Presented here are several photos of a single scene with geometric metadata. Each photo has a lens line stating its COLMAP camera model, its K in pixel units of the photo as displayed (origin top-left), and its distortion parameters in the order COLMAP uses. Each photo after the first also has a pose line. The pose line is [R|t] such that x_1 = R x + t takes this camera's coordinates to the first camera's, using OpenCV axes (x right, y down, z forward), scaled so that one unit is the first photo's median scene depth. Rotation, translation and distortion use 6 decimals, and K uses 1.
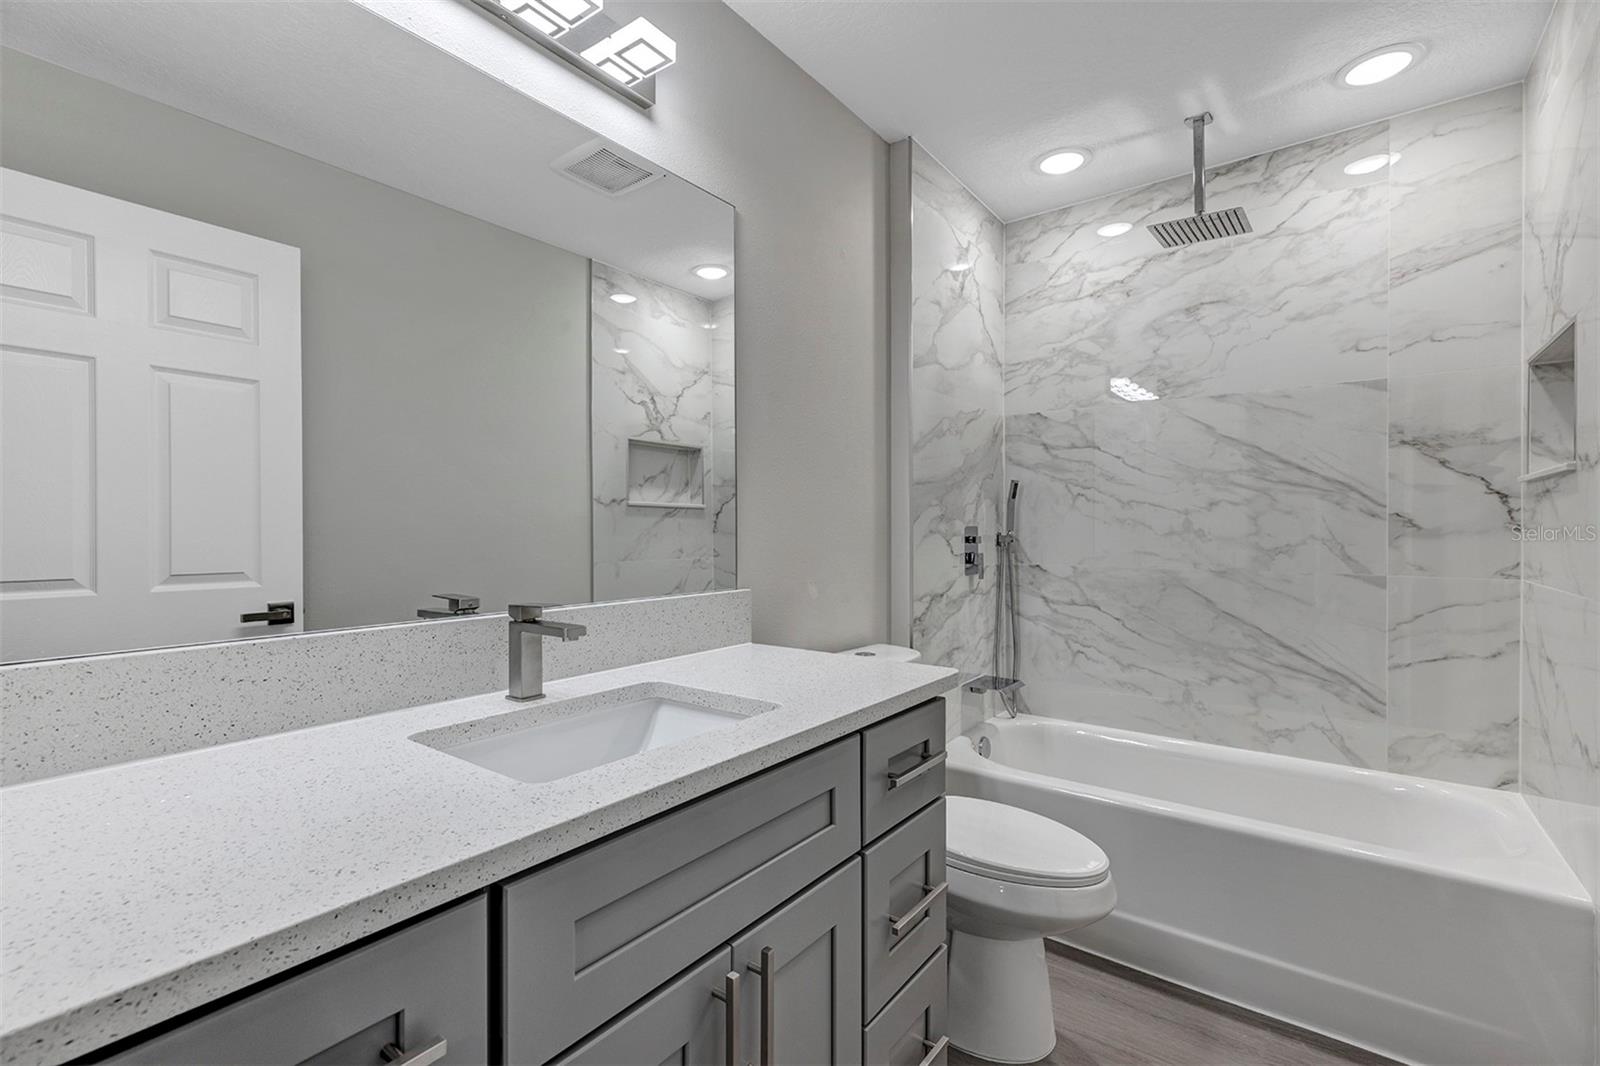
lens RADIAL K [[733.1, 0, 777.8], [0, 733.1, 542.5], [0, 0, 1]] dist [-0.003316, -0.000172]
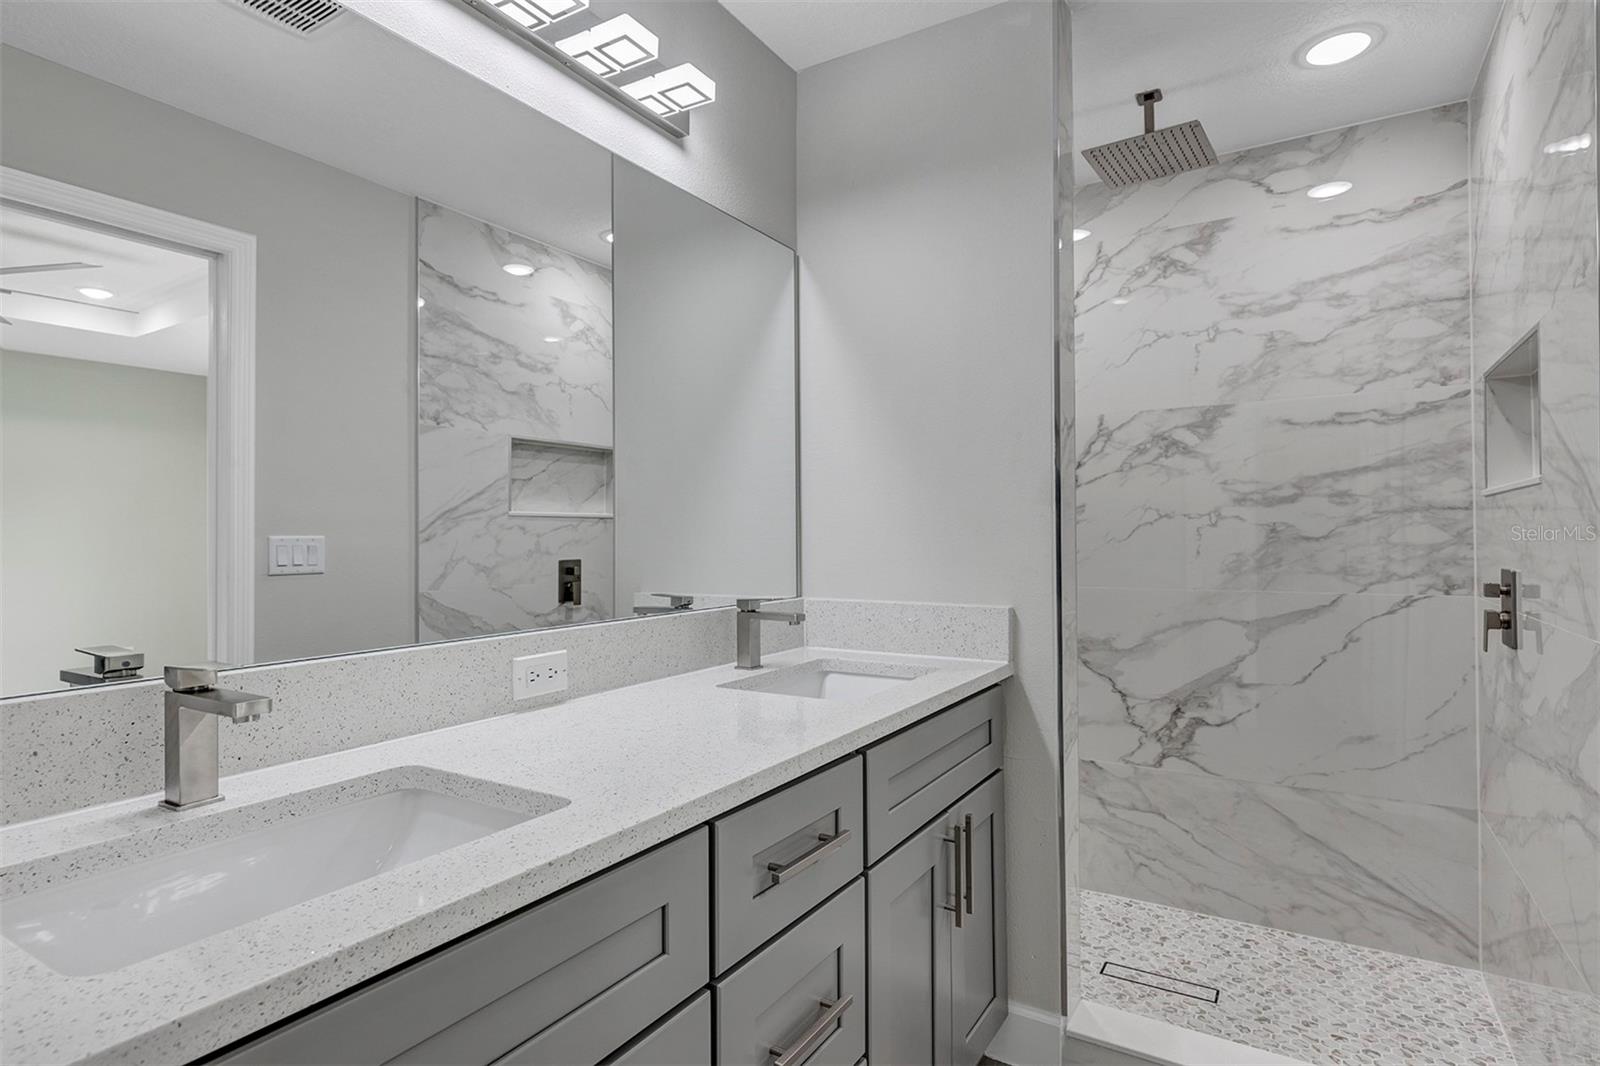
lens RADIAL K [[852.1, 0, 796.9], [0, 852.1, 533.8], [0, 0, 1]] dist [0.000204, -0.000333]
pose [[0.994067, -0.017171, 0.107406, -0.099998], [0.019867, 0.999513, -0.024078, 0.000958], [-0.106940, 0.026068, 0.993924, -0.134235]]
